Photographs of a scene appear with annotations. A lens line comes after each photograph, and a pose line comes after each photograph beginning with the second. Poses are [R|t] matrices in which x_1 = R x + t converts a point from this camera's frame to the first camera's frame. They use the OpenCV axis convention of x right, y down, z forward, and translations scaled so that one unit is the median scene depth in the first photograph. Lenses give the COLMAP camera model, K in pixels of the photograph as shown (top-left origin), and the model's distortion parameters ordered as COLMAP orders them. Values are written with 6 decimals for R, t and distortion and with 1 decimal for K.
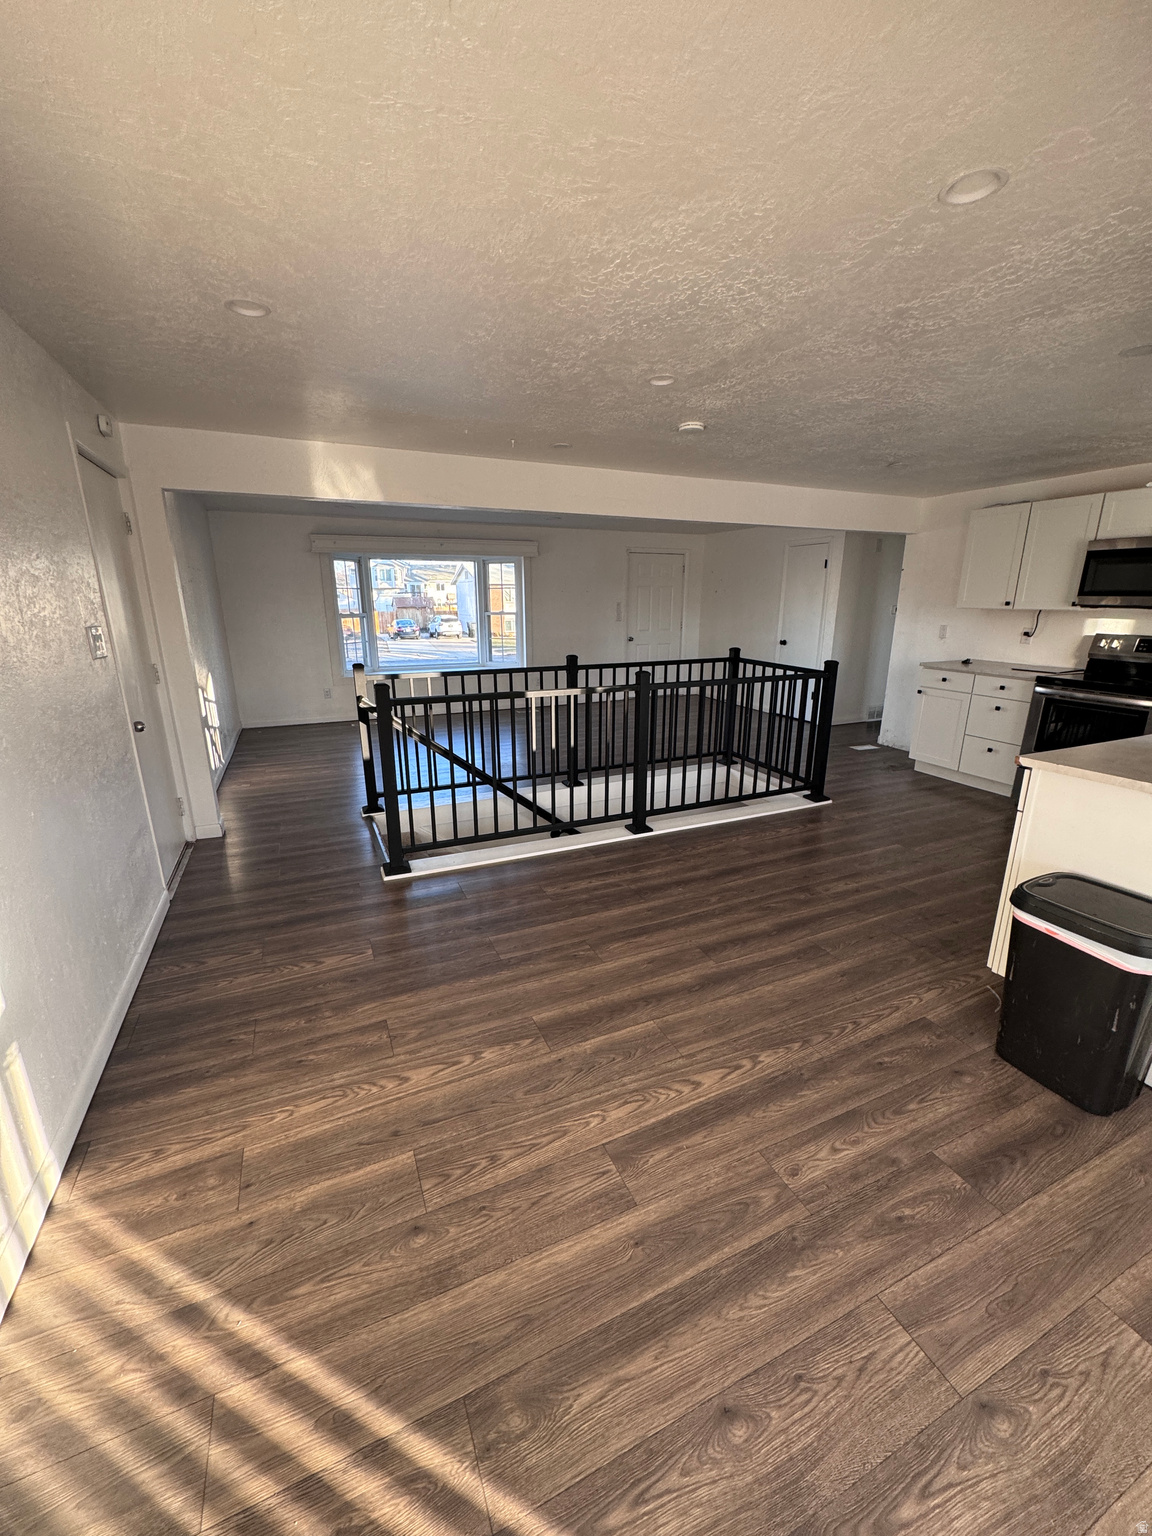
lens RADIAL K [[610.8, 0, 578.7], [0, 610.8, 771.4], [0, 0, 1]] dist [-0.000164, -0.000110]
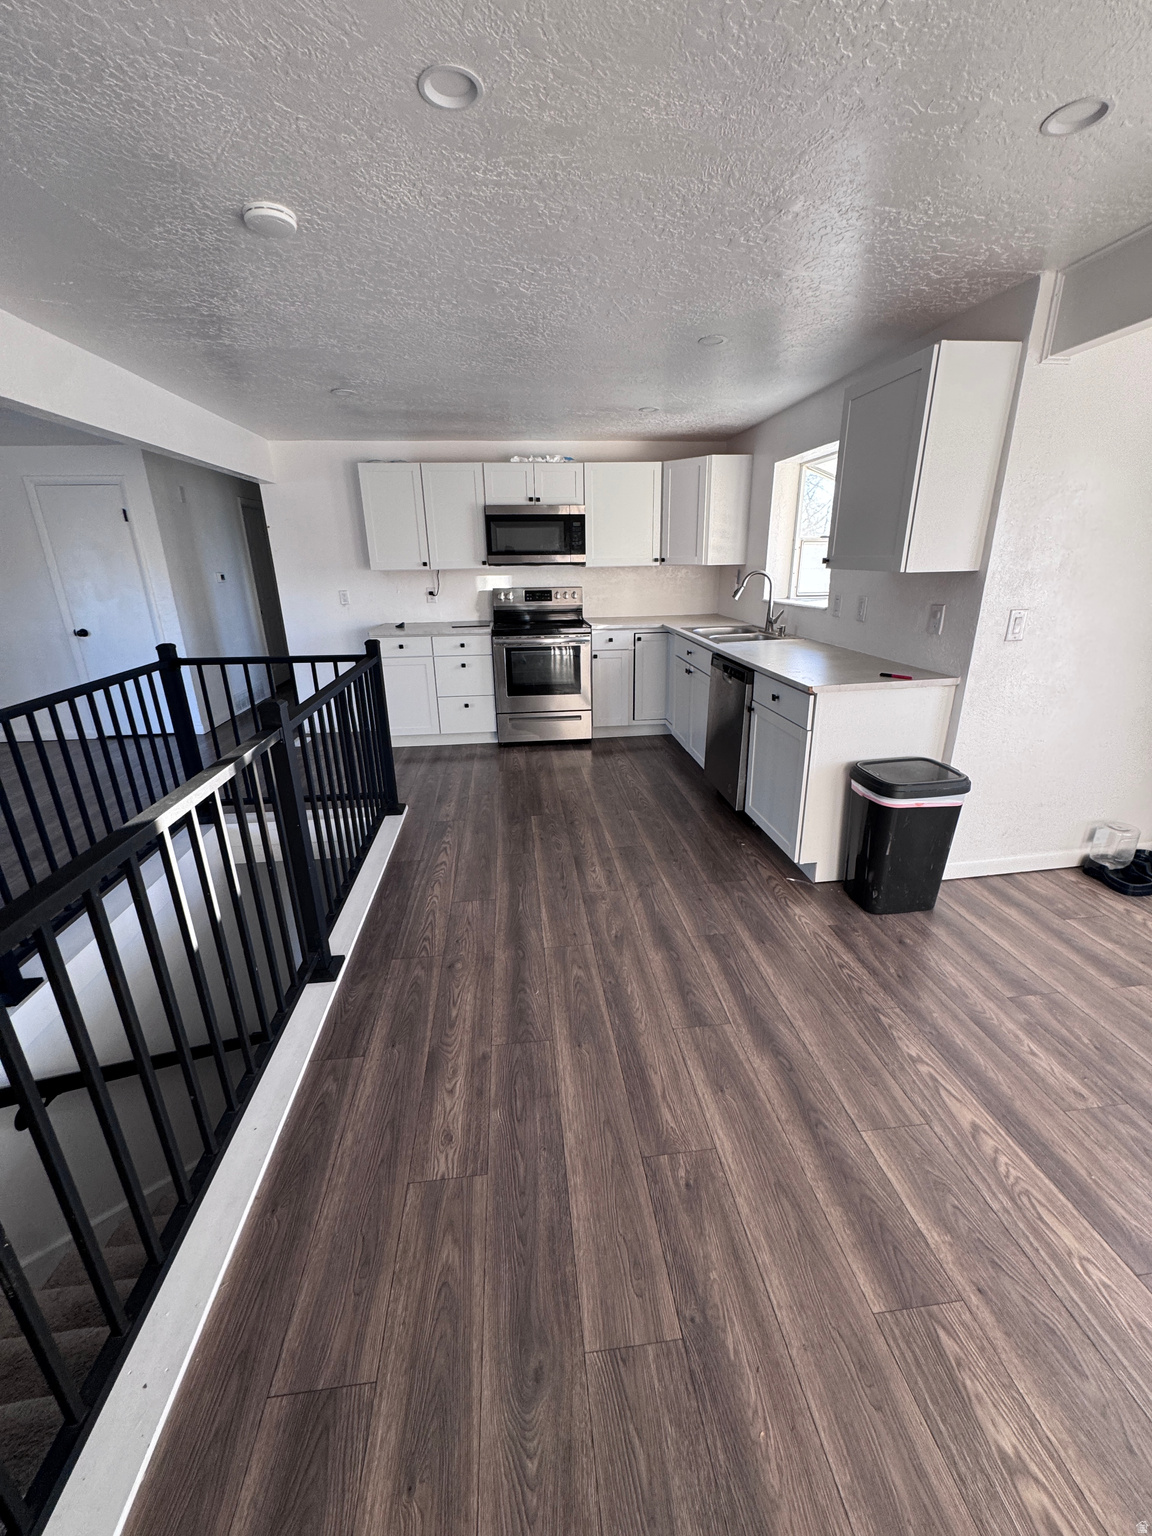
lens RADIAL K [[610.8, 0, 583.1], [0, 610.8, 767.3], [0, 0, 1]] dist [-0.000164, -0.000110]
pose [[0.302057, -0.313868, 0.900138, -0.348665], [0.277853, 0.932232, 0.231821, -0.181615], [-0.911899, 0.180083, 0.368797, 0.663191]]
